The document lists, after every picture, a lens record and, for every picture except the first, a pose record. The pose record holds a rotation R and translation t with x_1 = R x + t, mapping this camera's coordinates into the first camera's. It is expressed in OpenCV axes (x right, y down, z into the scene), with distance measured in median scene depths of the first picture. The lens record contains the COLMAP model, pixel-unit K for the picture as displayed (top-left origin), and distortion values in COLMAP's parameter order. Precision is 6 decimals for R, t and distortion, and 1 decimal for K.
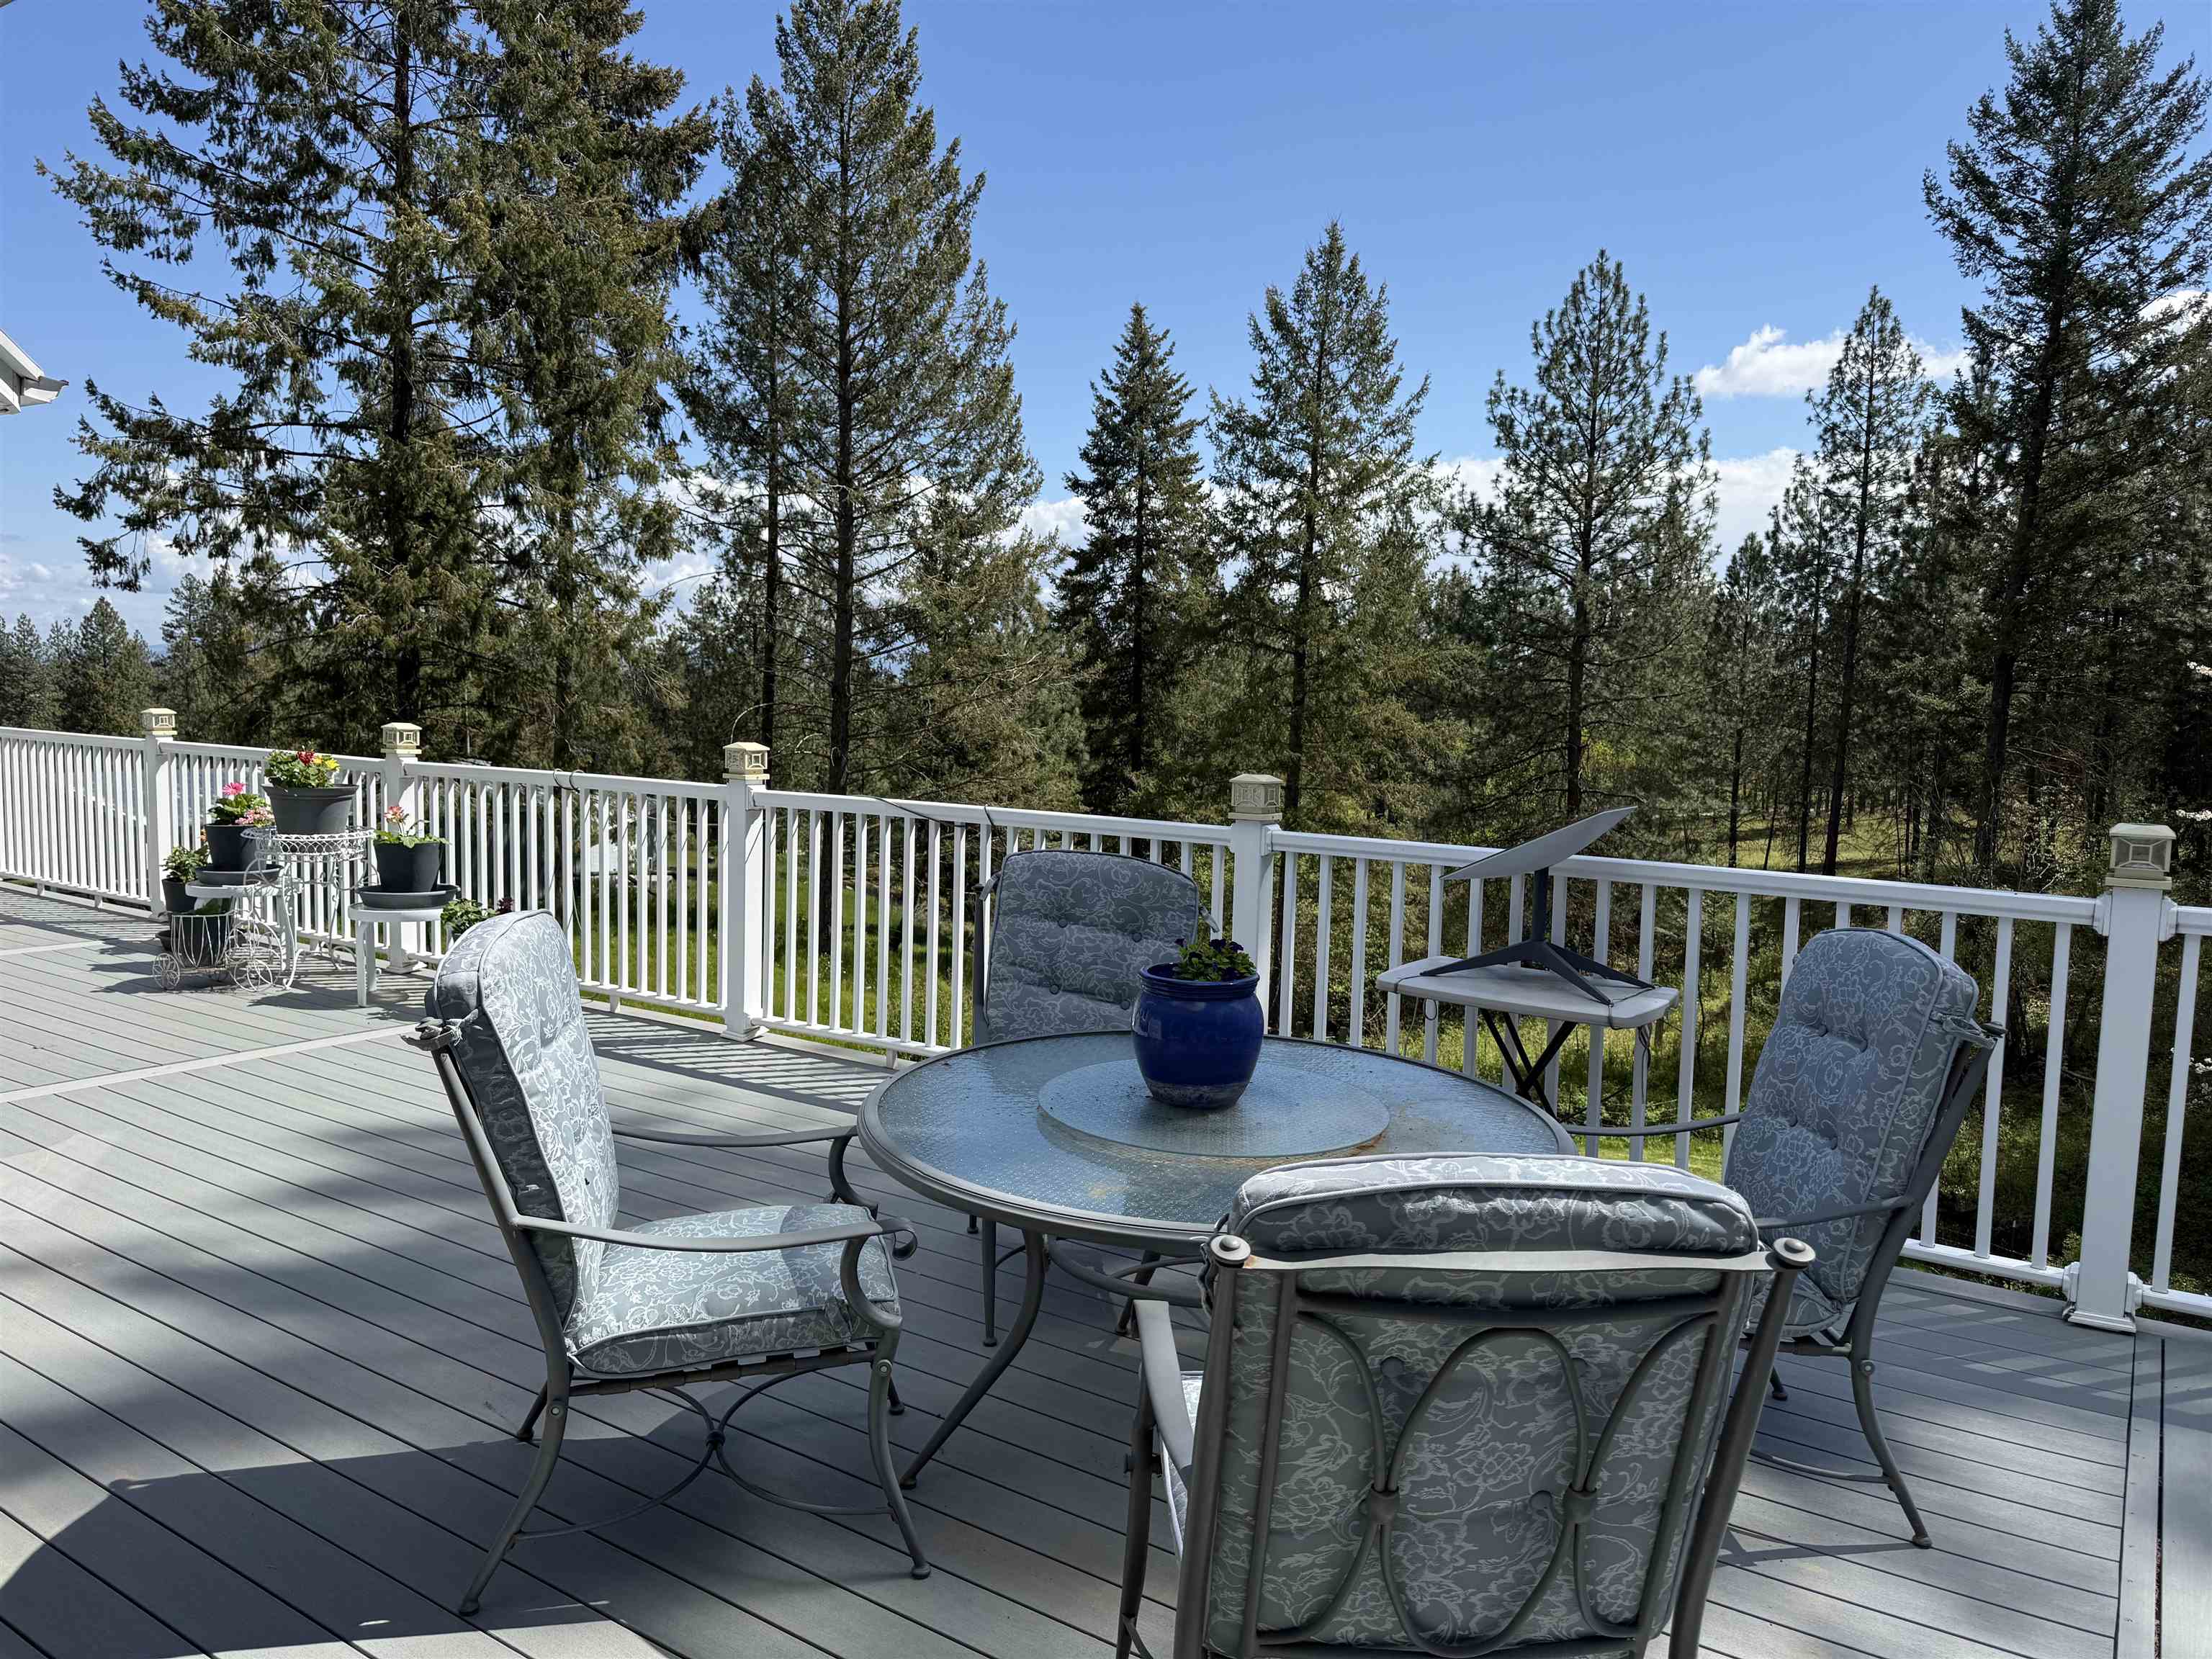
lens RADIAL K [[1550.3, 0, 1106.0], [0, 1550.3, 829.5], [0, 0, 1]] dist [0.091450, -0.099551]
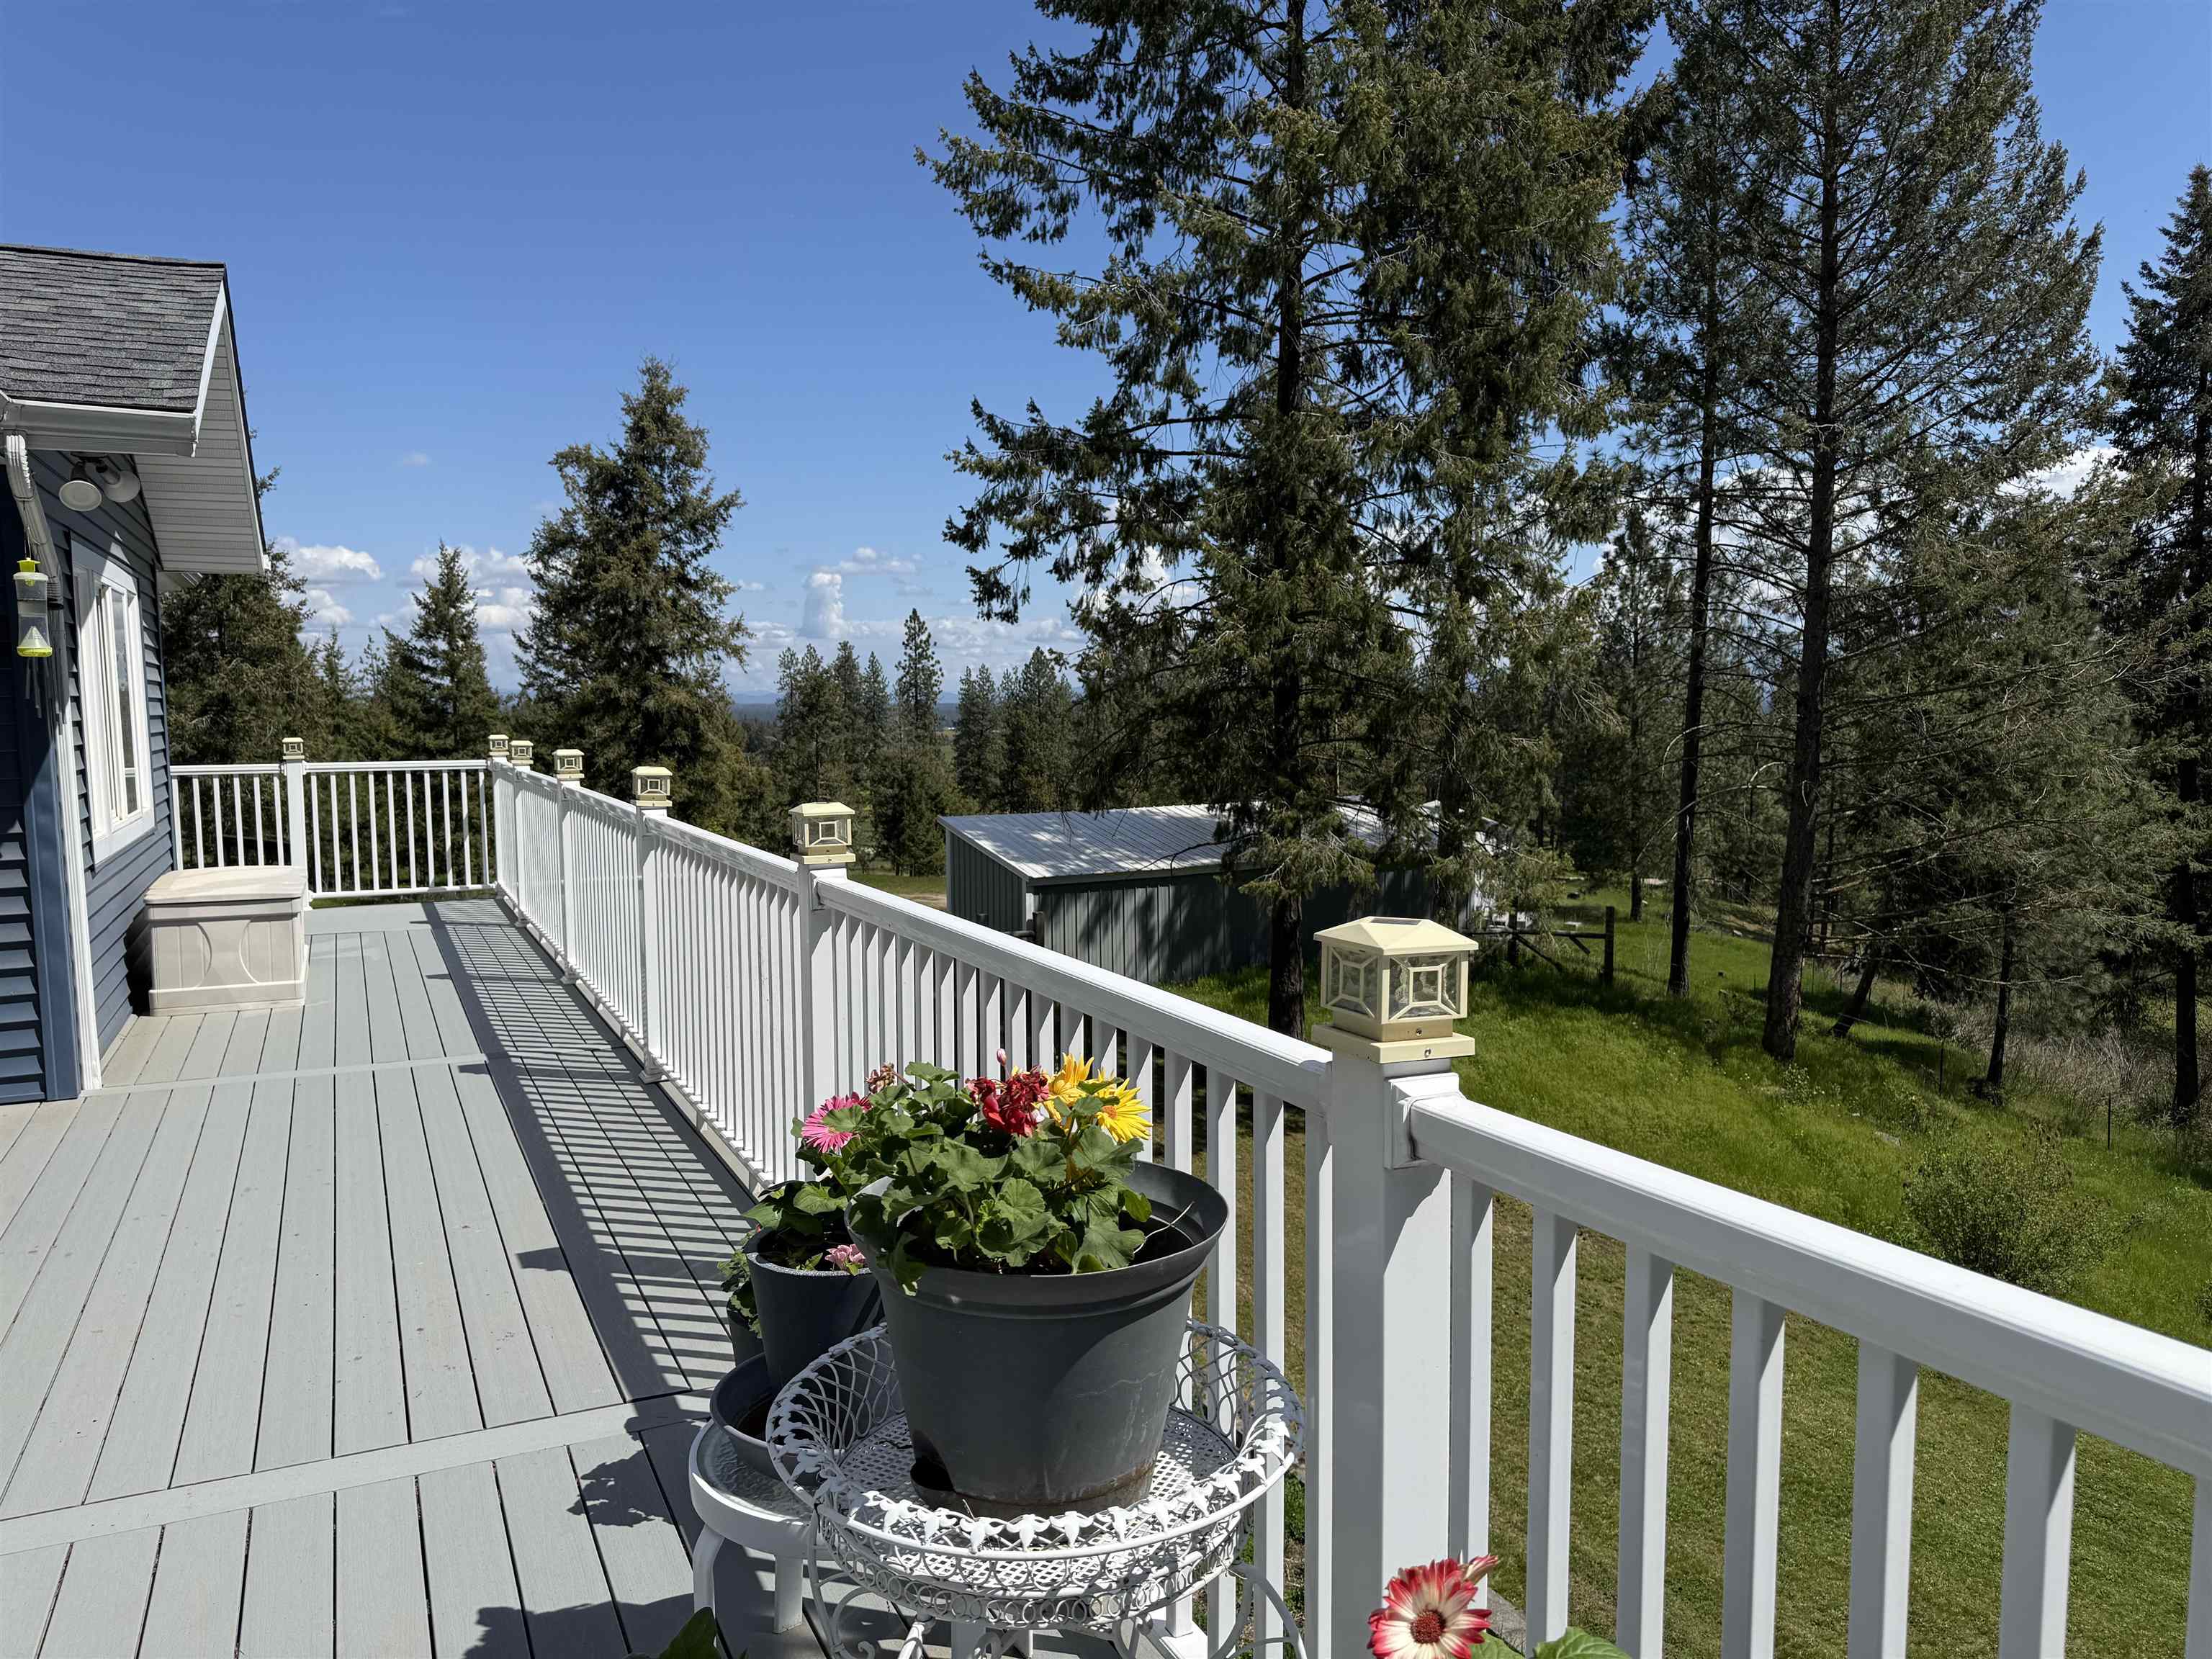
lens RADIAL K [[1572.8, 0, 1106.0], [0, 1572.8, 829.5], [0, 0, 1]] dist [0.056102, -0.142487]
pose [[0.860881, 0.007073, -0.508756, -0.107893], [-0.012227, 0.999902, -0.006789, -0.027842], [0.508659, 0.012065, 0.860884, 0.248011]]
